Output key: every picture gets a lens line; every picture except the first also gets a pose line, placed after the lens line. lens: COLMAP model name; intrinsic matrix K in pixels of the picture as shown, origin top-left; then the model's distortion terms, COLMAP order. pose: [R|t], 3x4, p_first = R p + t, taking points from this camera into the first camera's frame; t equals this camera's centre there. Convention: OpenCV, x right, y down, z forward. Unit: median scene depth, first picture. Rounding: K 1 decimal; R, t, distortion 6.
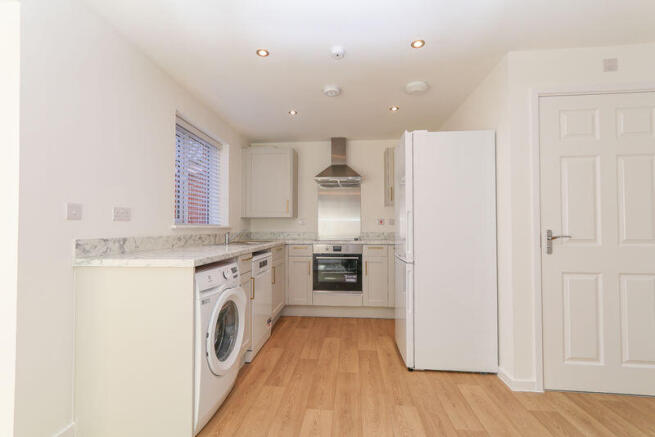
lens RADIAL K [[302.5, 0, 327.5], [0, 302.5, 218.5], [0, 0, 1]] dist [0.000287, 0.000046]
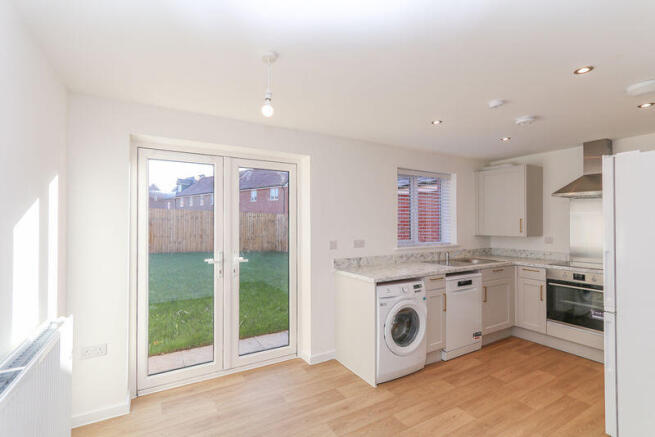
lens RADIAL K [[306.1, 0, 327.5], [0, 306.1, 218.5], [0, 0, 1]] dist [0.000209, 0.000130]
pose [[0.583806, -0.009346, -0.811840, 0.409821], [0.022008, 0.999748, 0.004318, -0.108878], [0.811595, -0.020388, 0.583864, -0.105792]]
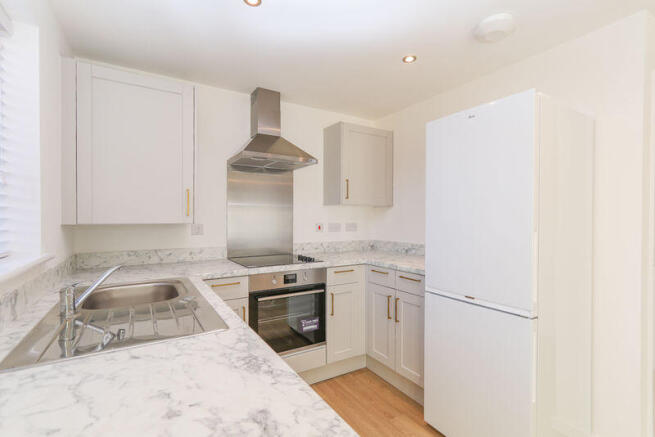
lens RADIAL K [[306.1, 0, 327.5], [0, 306.1, 218.5], [0, 0, 1]] dist [0.000209, 0.000130]
pose [[0.815837, 0.001935, 0.578279, -0.316552], [-0.021824, 0.999385, 0.027446, -0.043557], [-0.577870, -0.035012, 0.815377, 0.604297]]
